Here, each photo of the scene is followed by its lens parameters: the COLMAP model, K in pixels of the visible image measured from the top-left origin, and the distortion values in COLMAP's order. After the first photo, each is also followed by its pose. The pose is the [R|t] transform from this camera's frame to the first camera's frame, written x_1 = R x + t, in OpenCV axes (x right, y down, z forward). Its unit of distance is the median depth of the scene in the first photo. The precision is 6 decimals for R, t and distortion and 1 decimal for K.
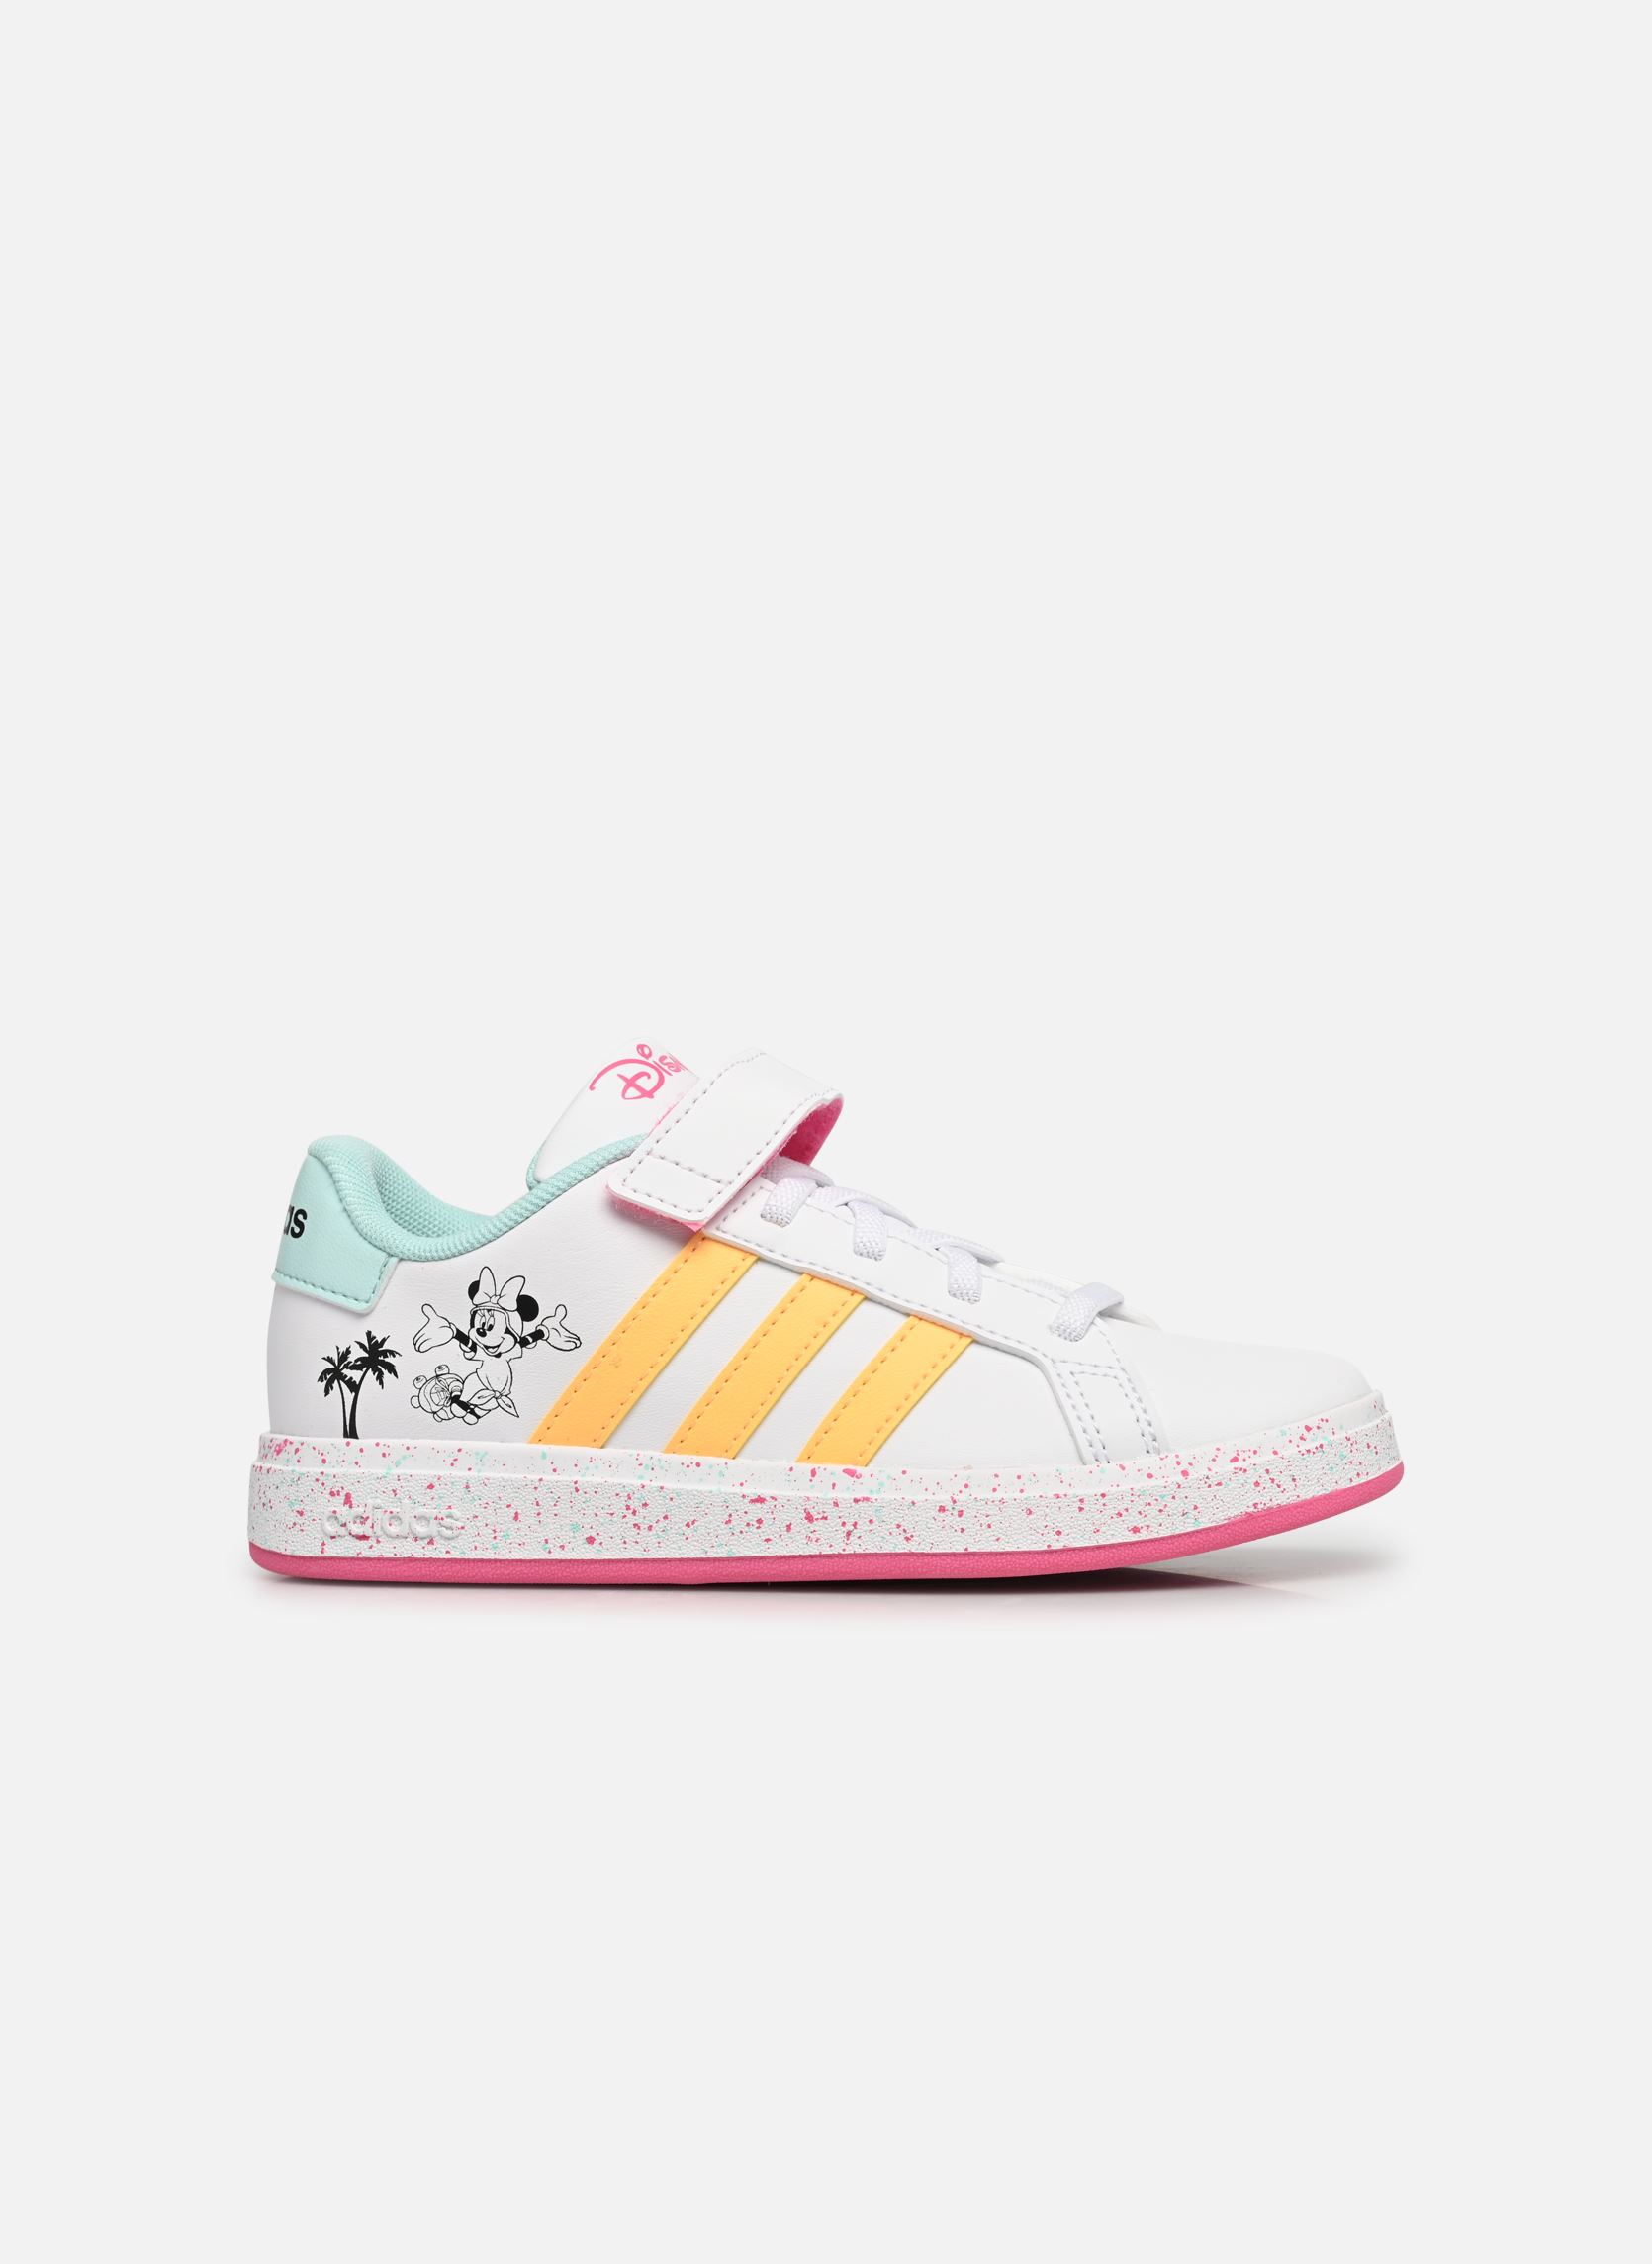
lens RADIAL K [[7542.8, 0, 826.0], [0, 7542.8, 1132.0], [0, 0, 1]] dist [0.035664, -0.153013]
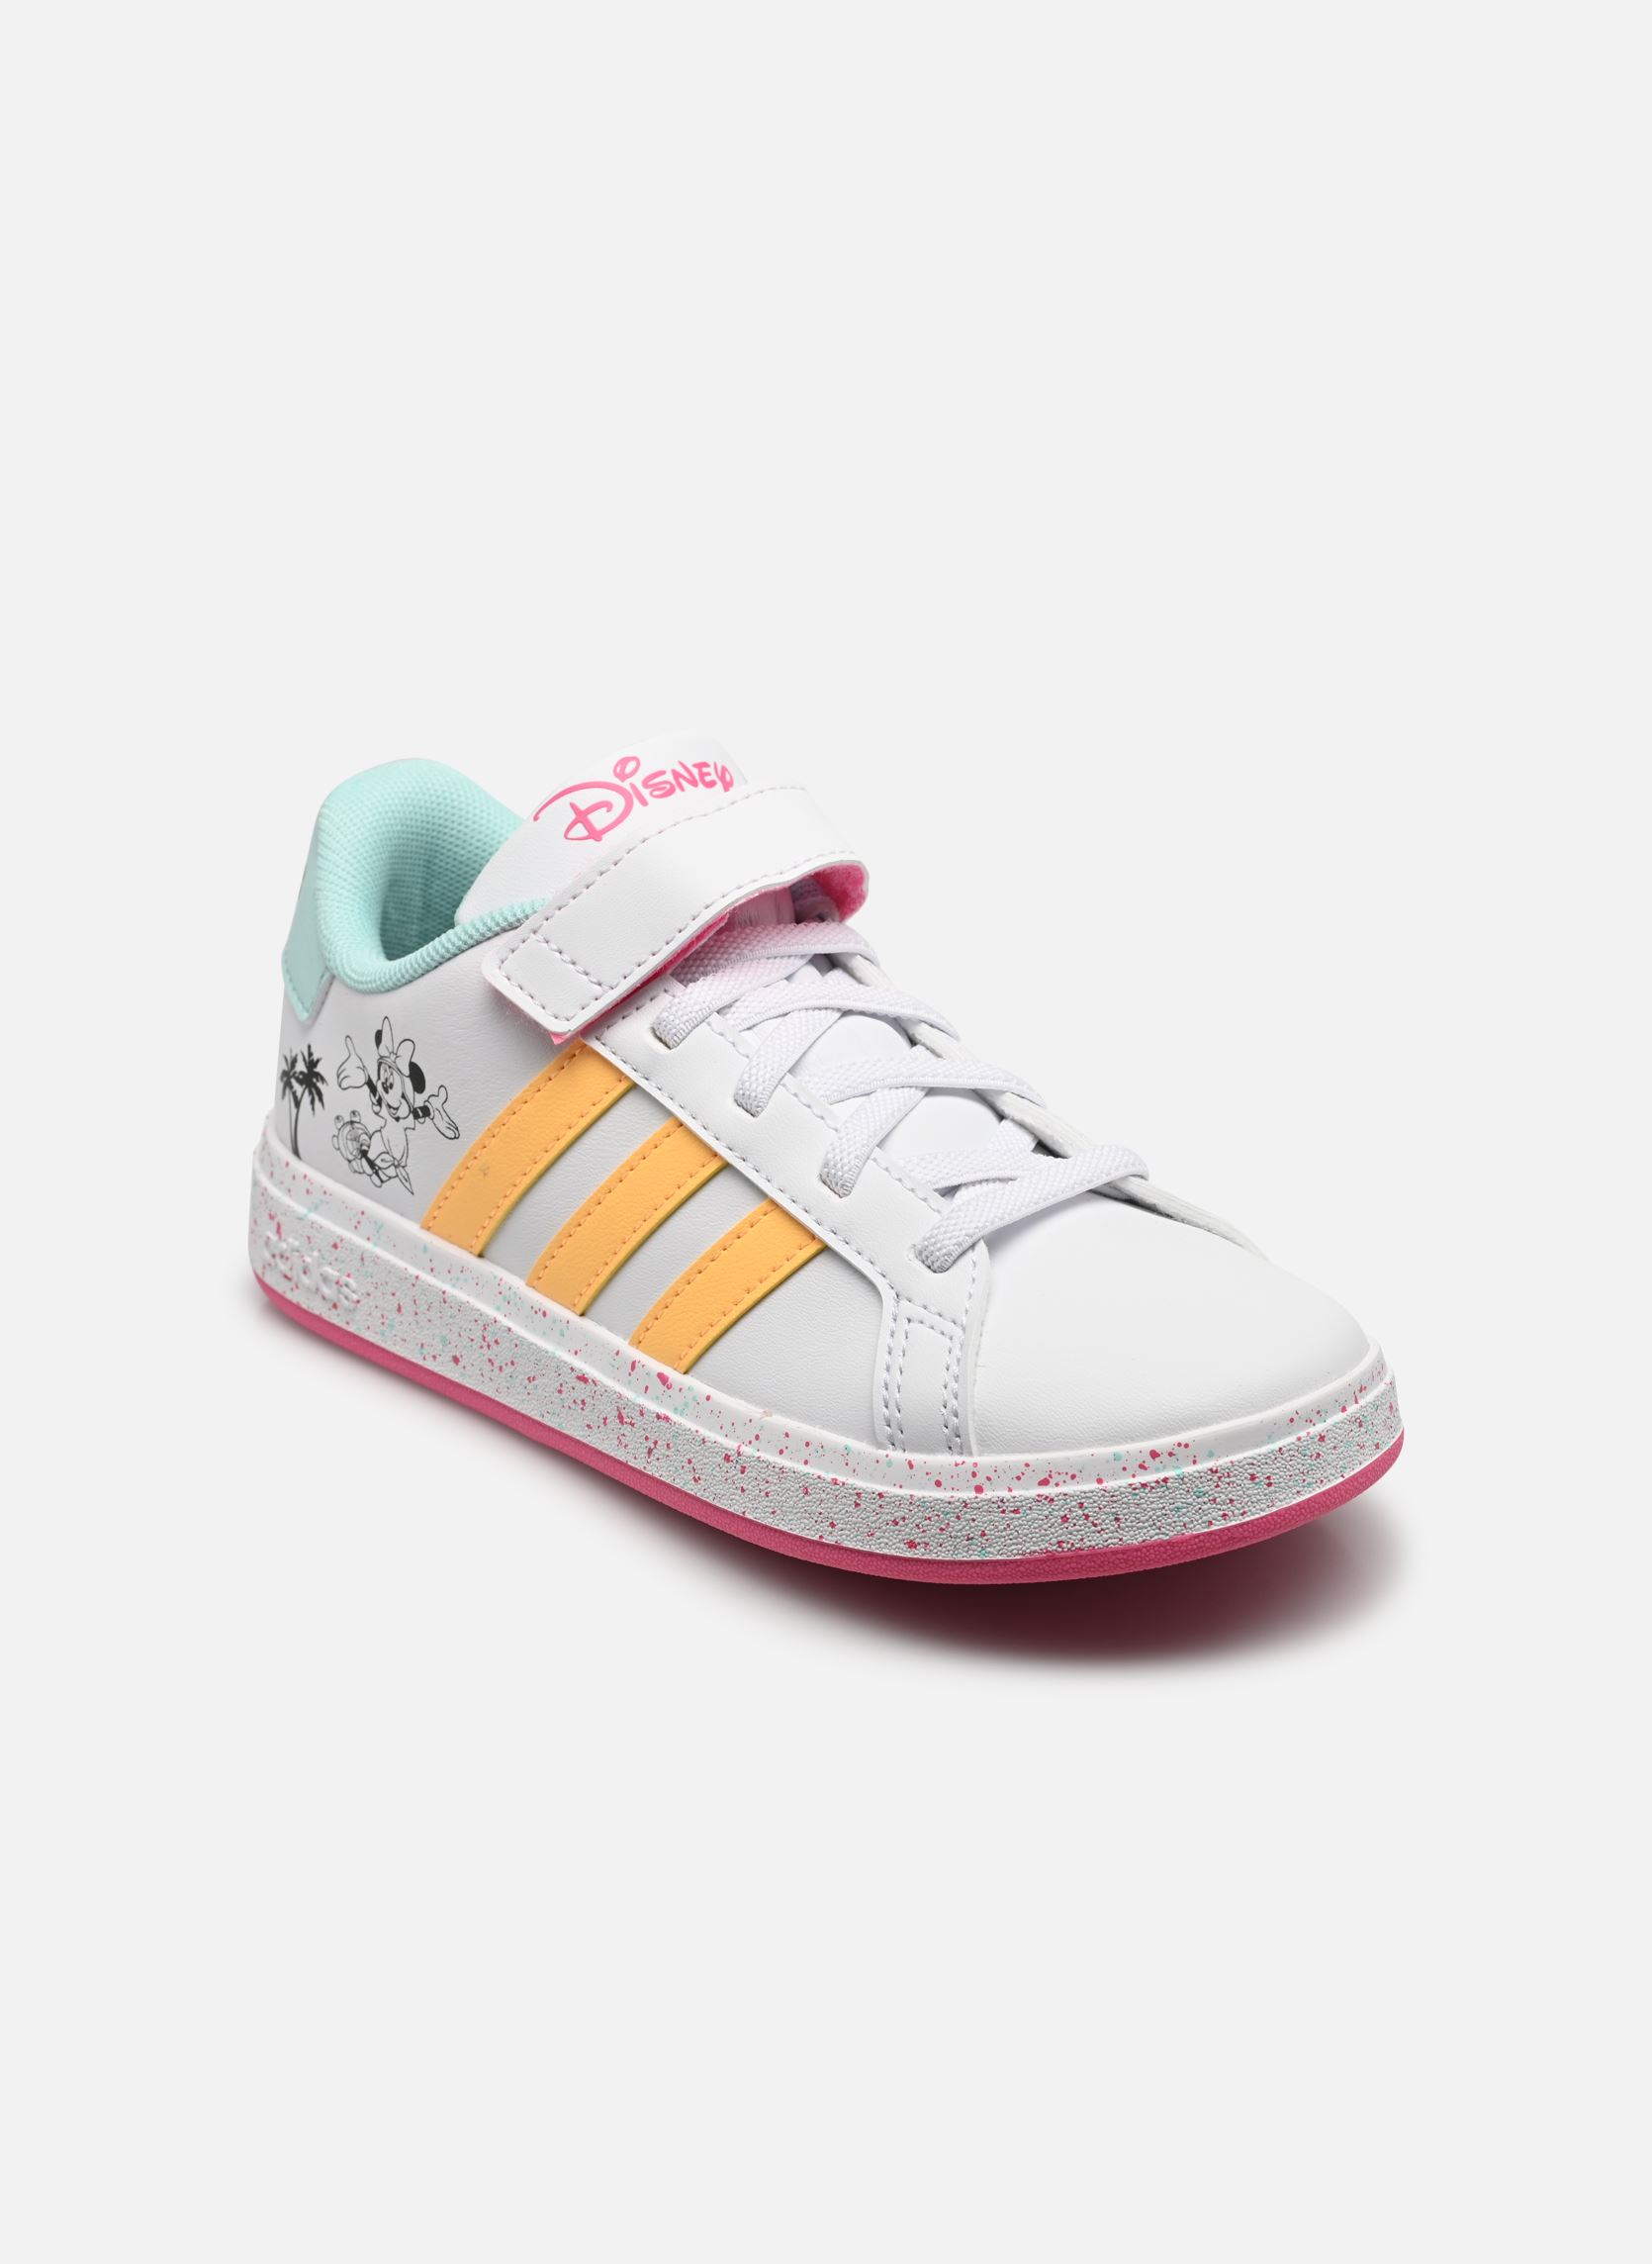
lens RADIAL K [[7542.8, 0, 826.0], [0, 7542.8, 1132.0], [0, 0, 1]] dist [0.035664, -0.153013]
pose [[0.803245, 0.226347, -0.550967, 0.460959], [-0.002215, 0.926115, 0.377235, -0.287927], [0.595644, -0.301792, 0.744399, 0.401411]]
